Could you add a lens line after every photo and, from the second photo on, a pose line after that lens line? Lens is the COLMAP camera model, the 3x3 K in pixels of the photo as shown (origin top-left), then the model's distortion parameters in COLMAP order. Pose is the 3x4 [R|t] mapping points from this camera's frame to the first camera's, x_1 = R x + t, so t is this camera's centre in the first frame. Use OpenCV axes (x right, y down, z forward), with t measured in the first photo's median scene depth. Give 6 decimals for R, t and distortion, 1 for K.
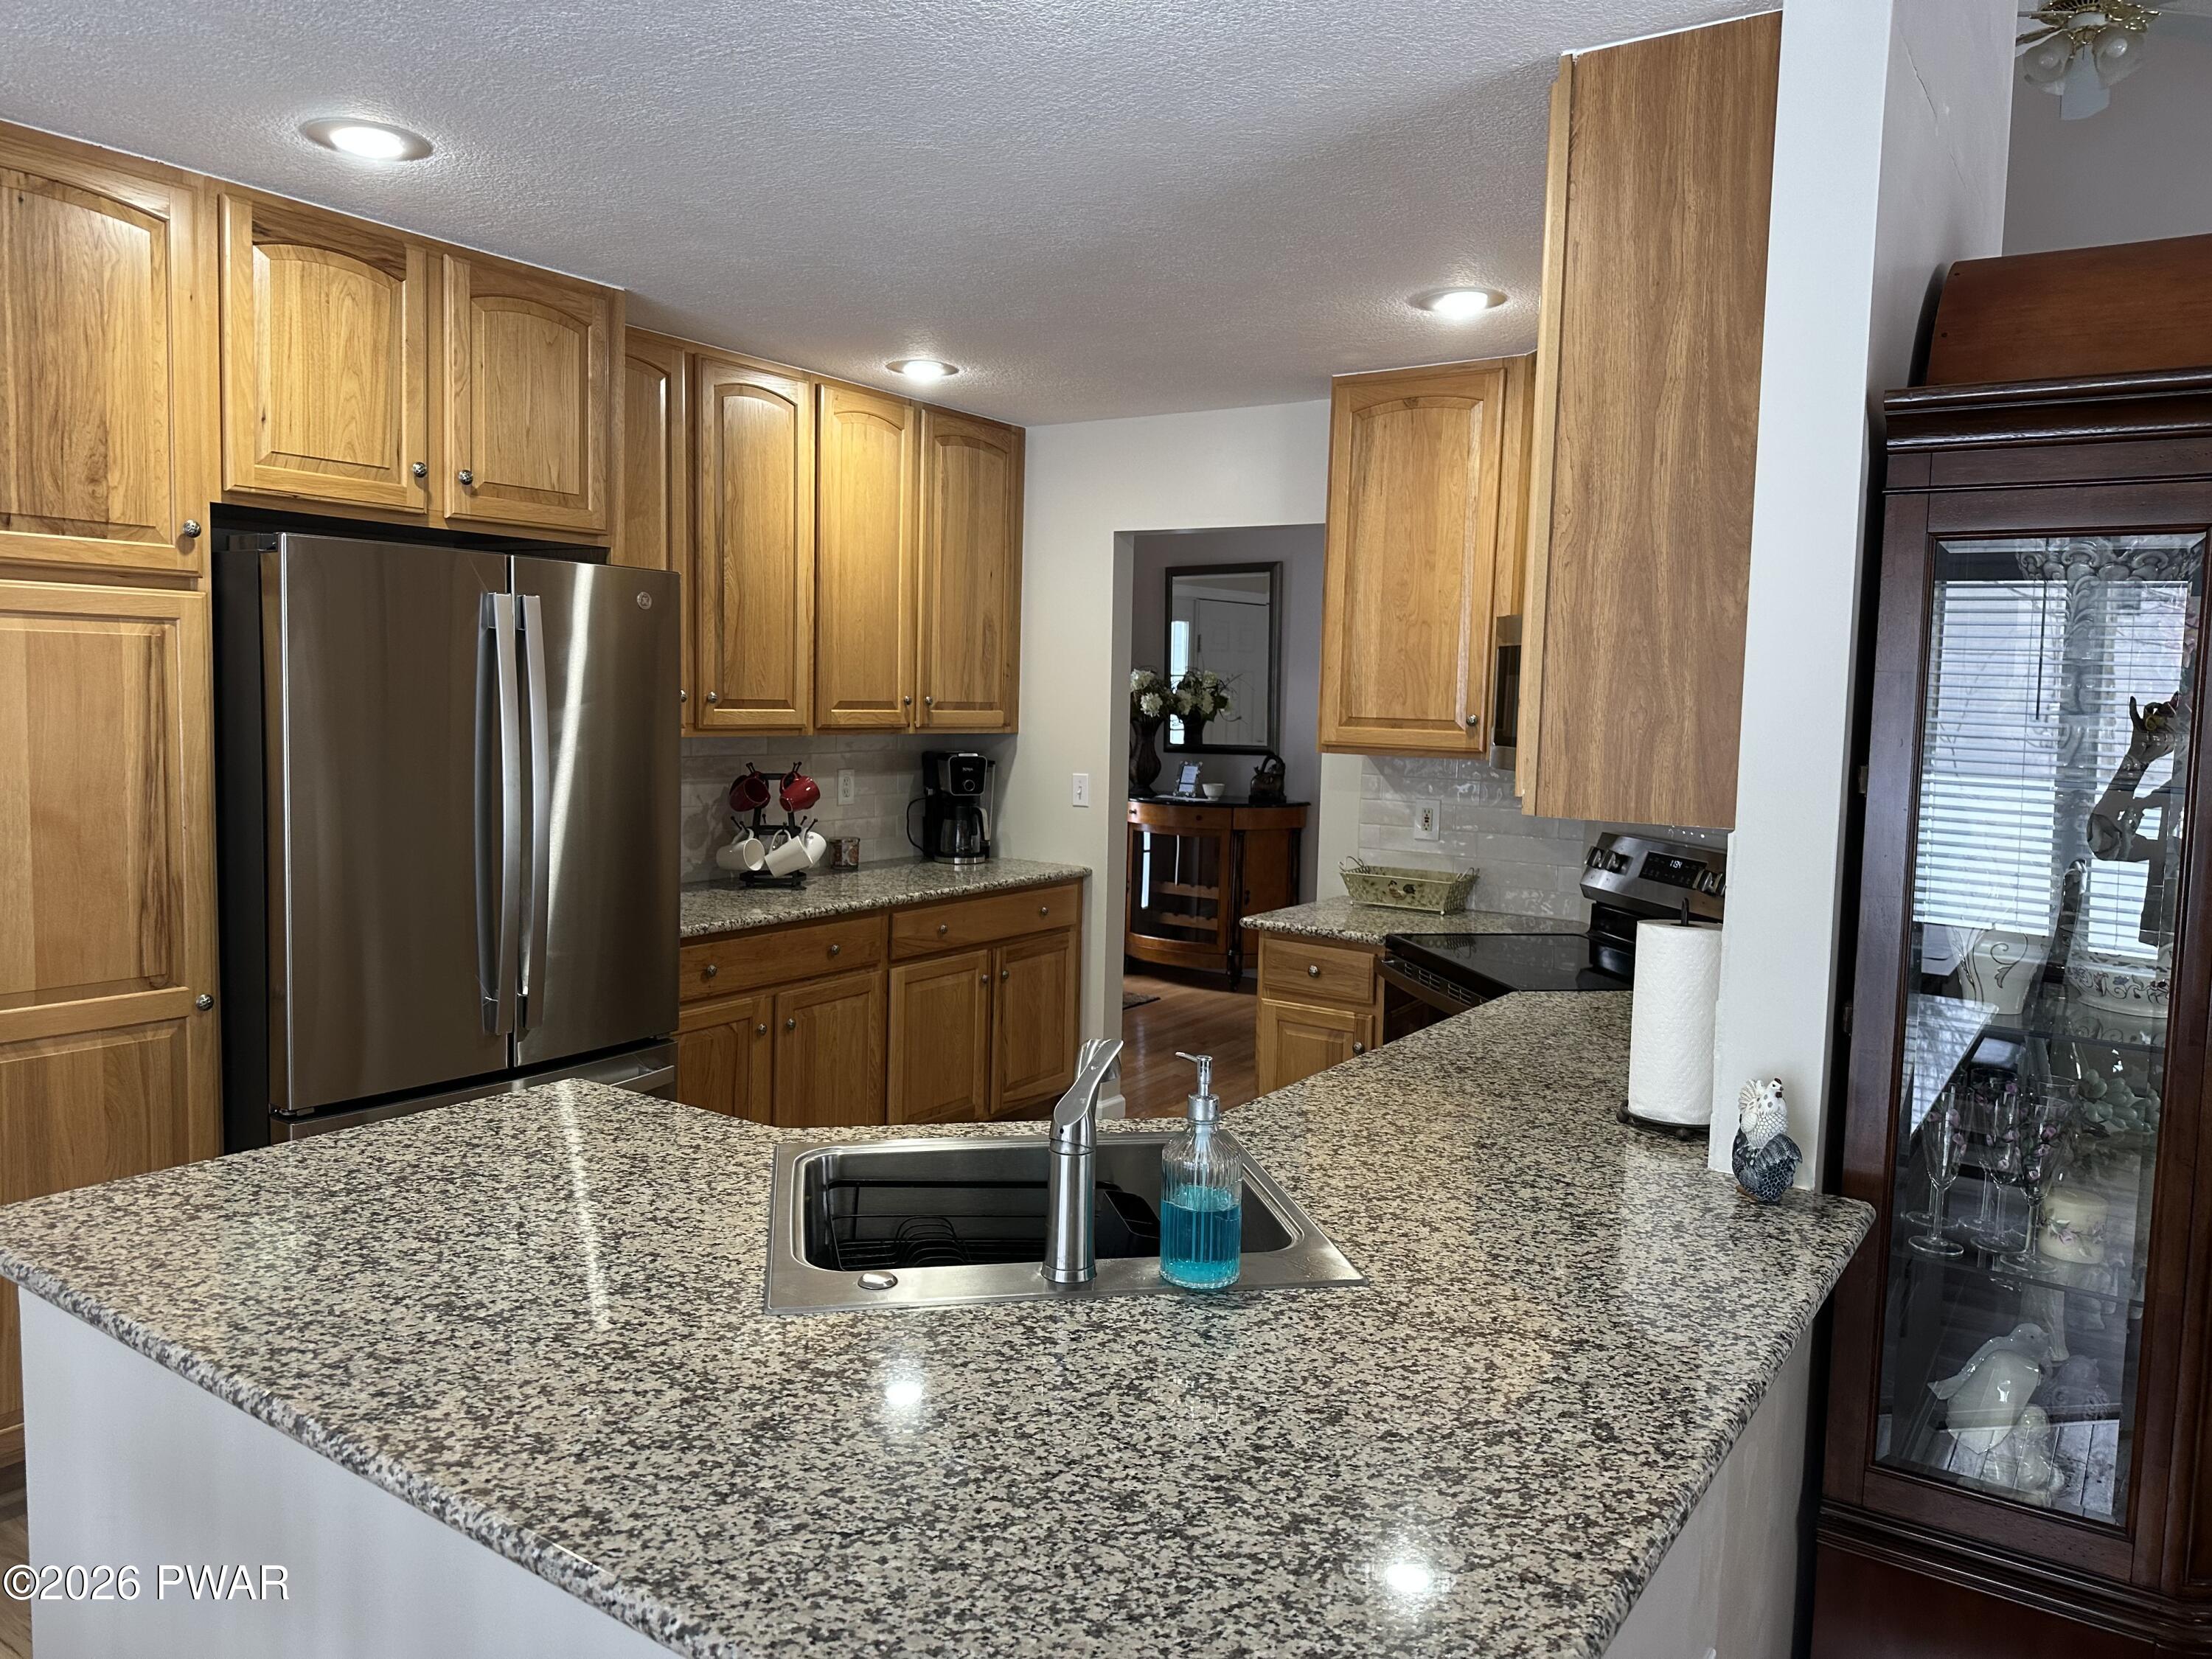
lens RADIAL K [[1544.8, 0, 1104.9], [0, 1544.8, 820.1], [0, 0, 1]] dist [-0.004928, -0.000657]
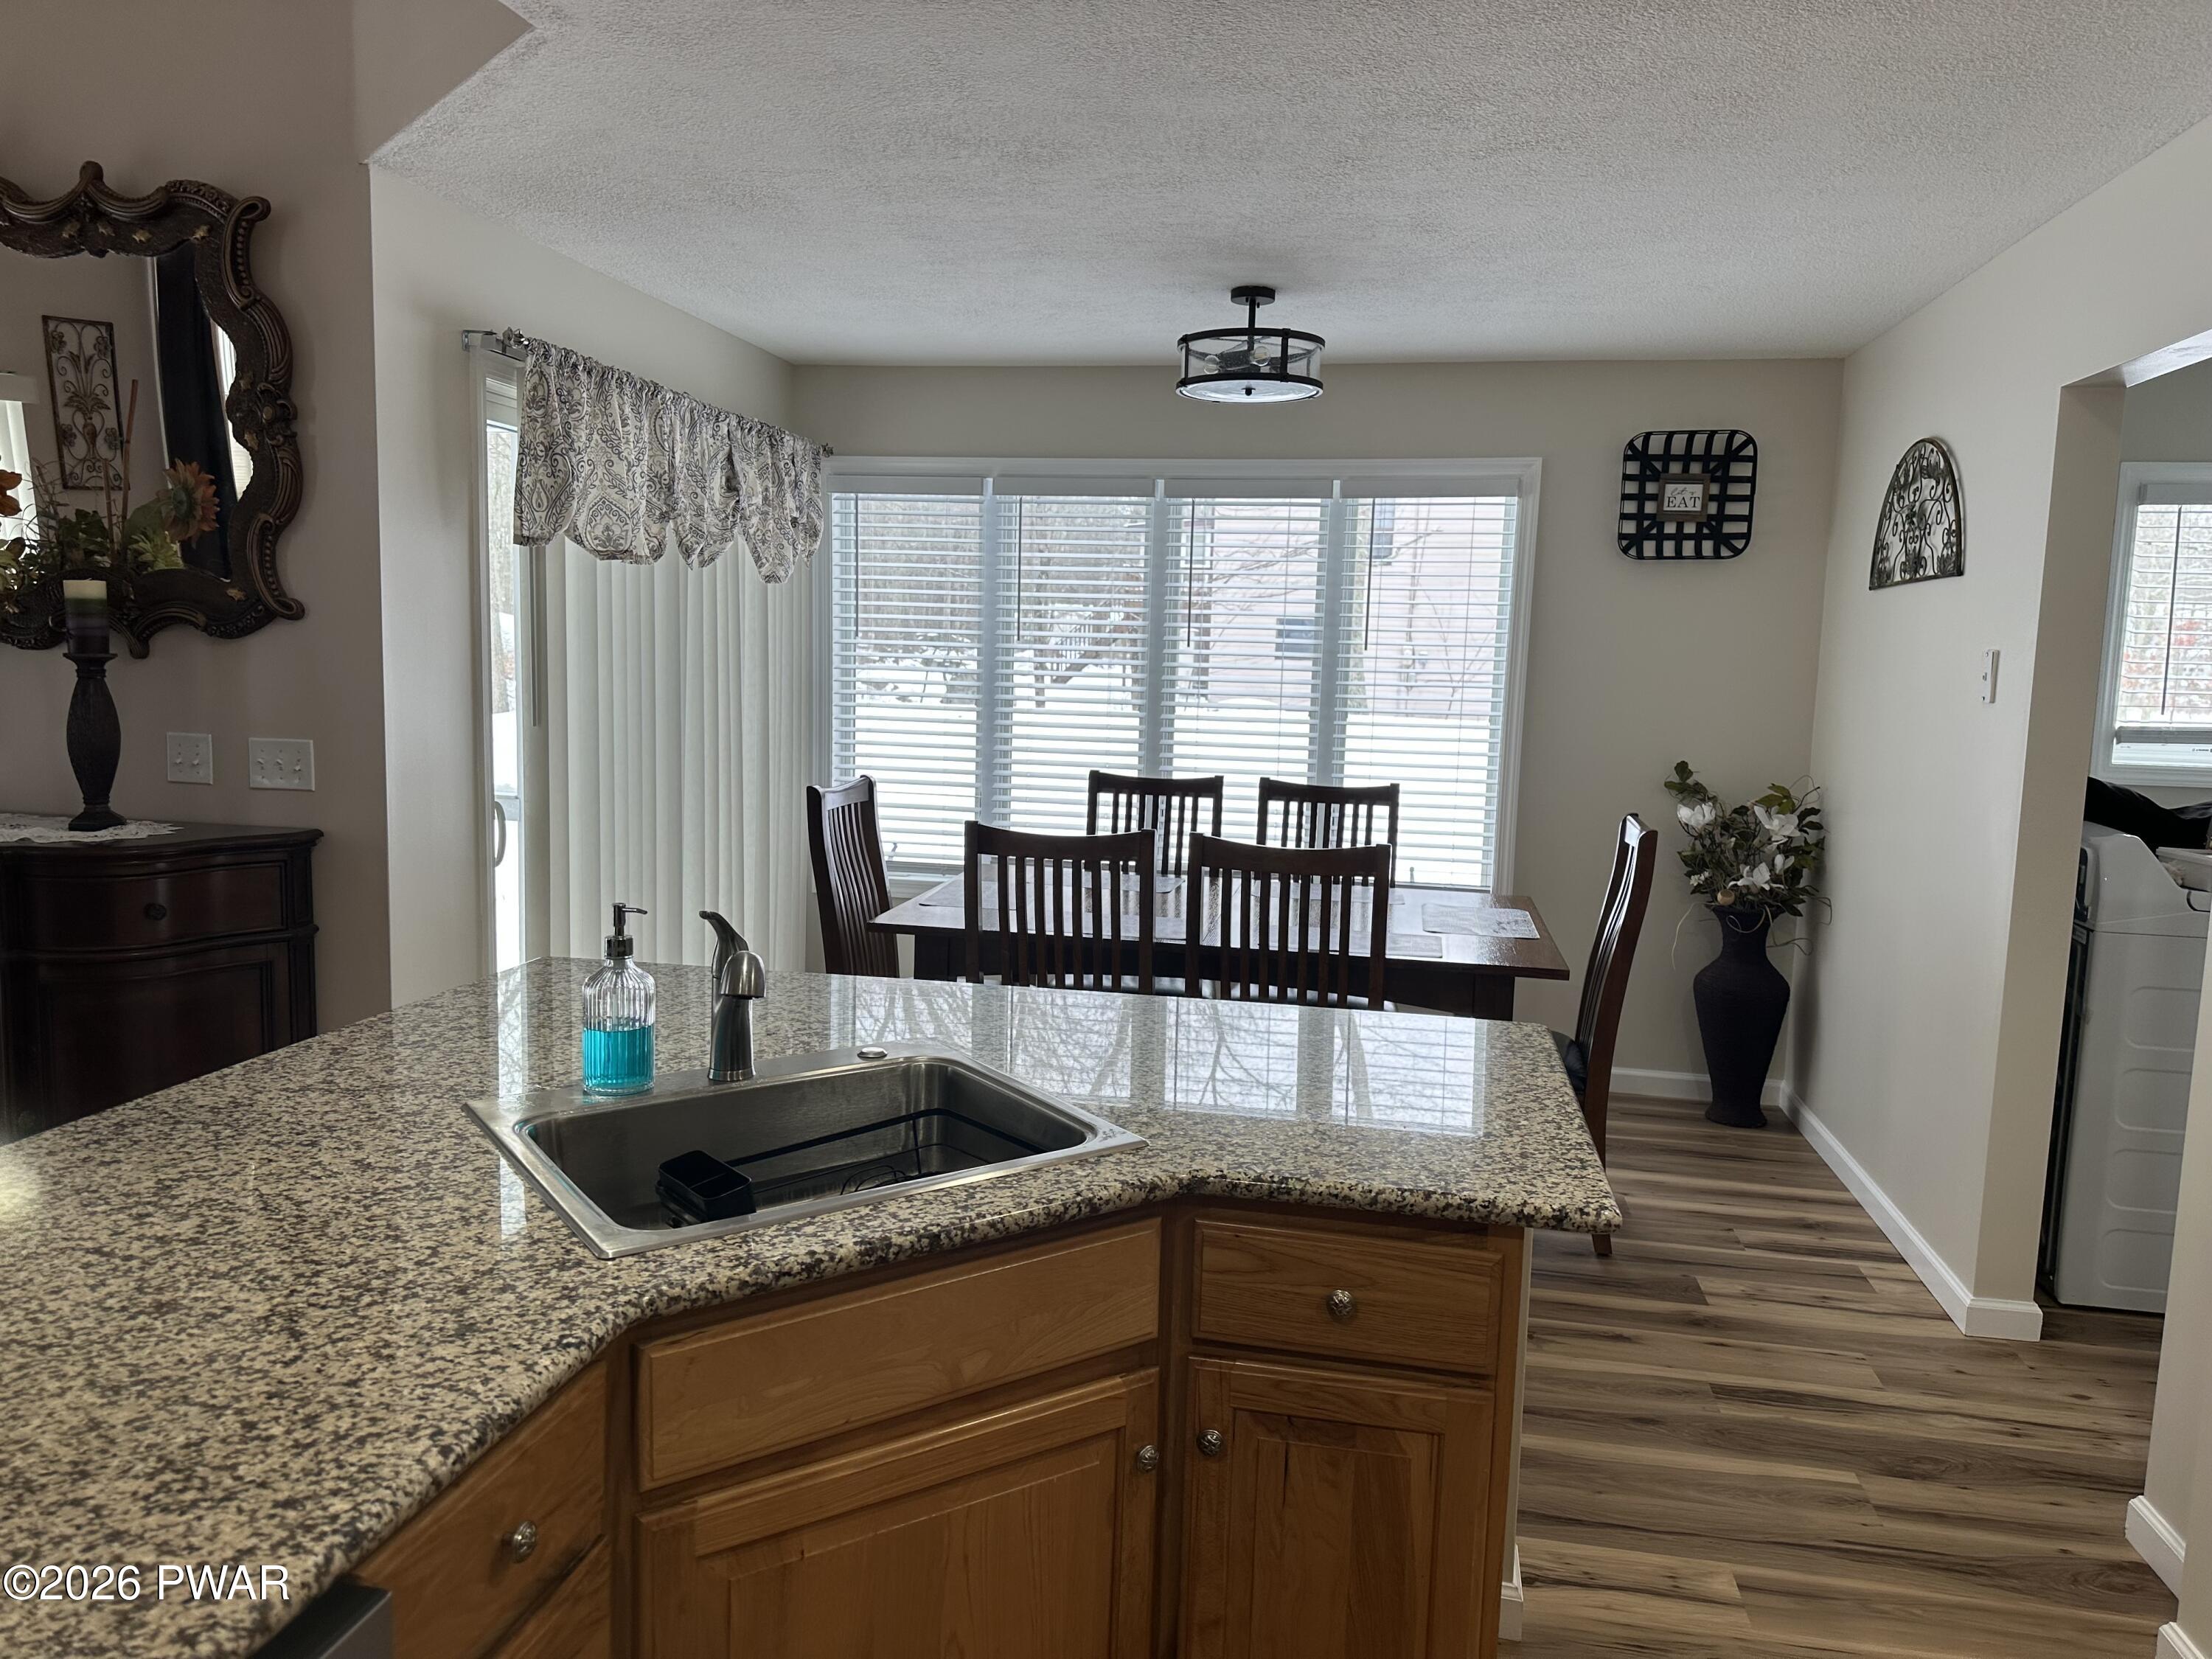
lens RADIAL K [[1544.8, 0, 1094.2], [0, 1544.8, 828.0], [0, 0, 1]] dist [-0.004928, -0.000657]
pose [[-0.917196, 0.000713, -0.398435, 0.164979], [-0.082386, 0.978048, 0.191403, -0.129427], [0.389825, 0.208380, -0.897003, 1.806621]]
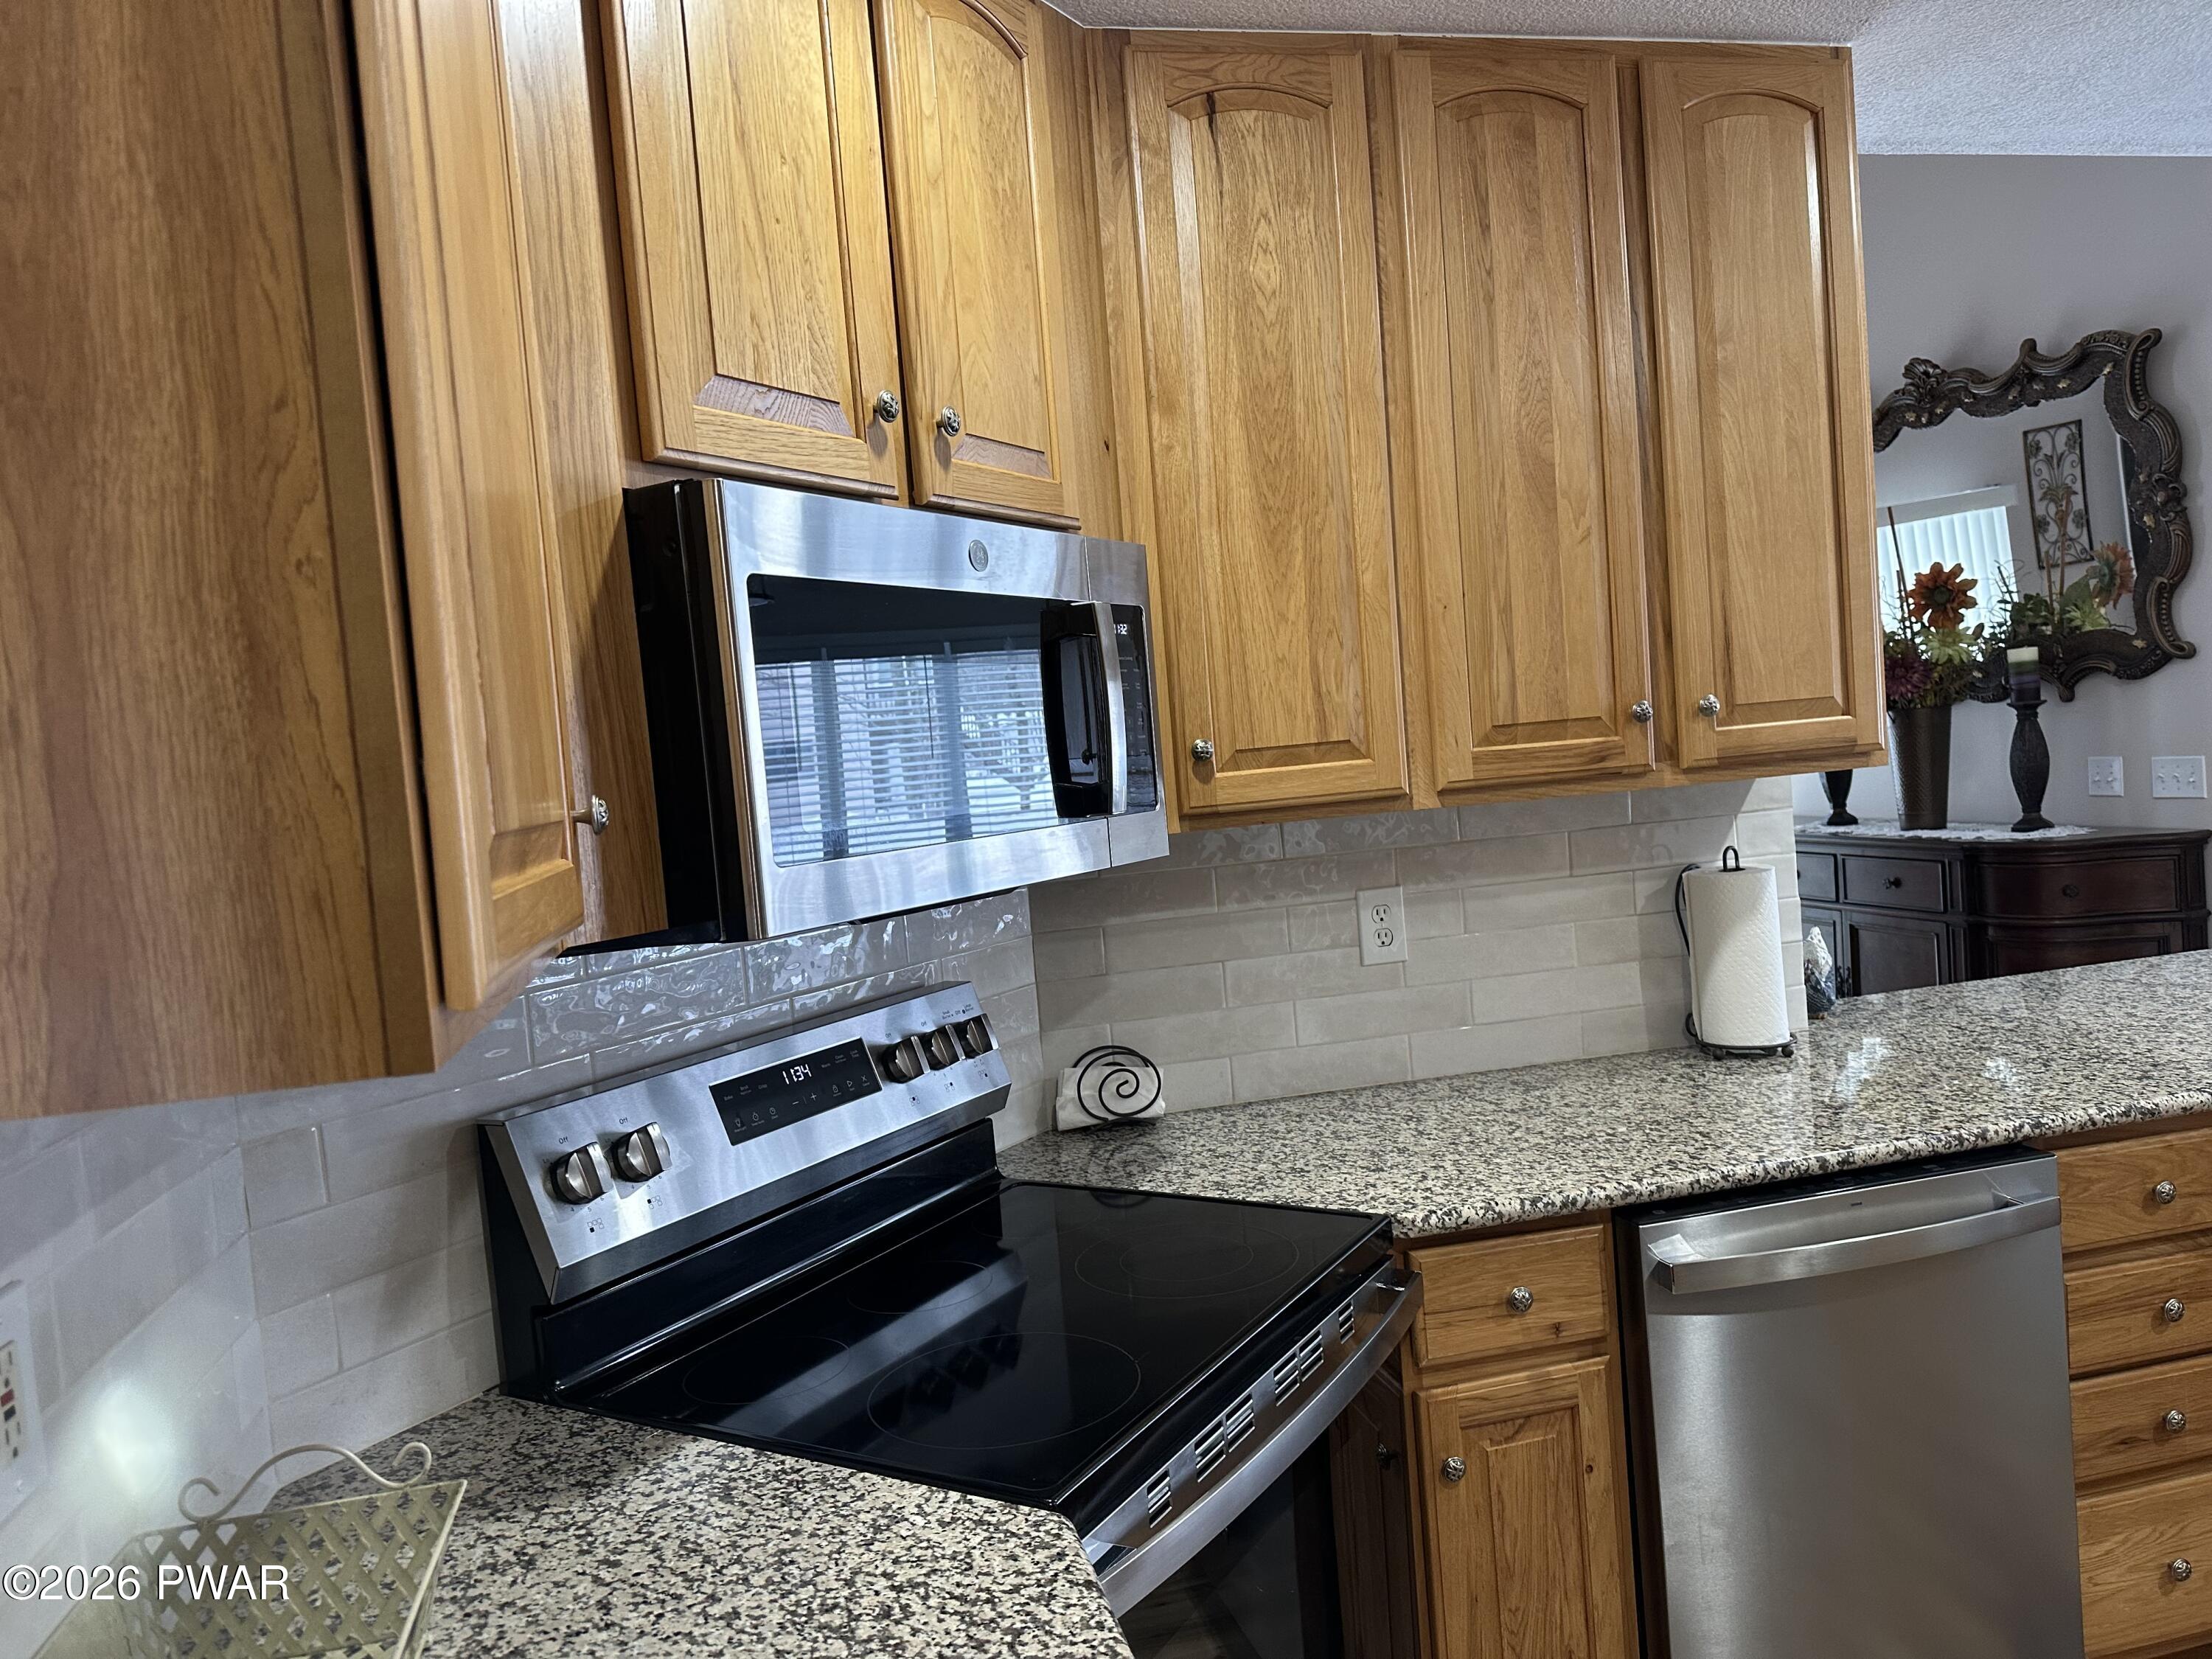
lens RADIAL K [[1544.8, 0, 1105.5], [0, 1544.8, 827.0], [0, 0, 1]] dist [-0.004928, -0.000657]
pose [[-0.731168, 0.006407, 0.682167, -0.056221], [0.129564, 0.983060, 0.129638, -0.192529], [-0.669781, 0.183171, -0.719612, 2.411512]]
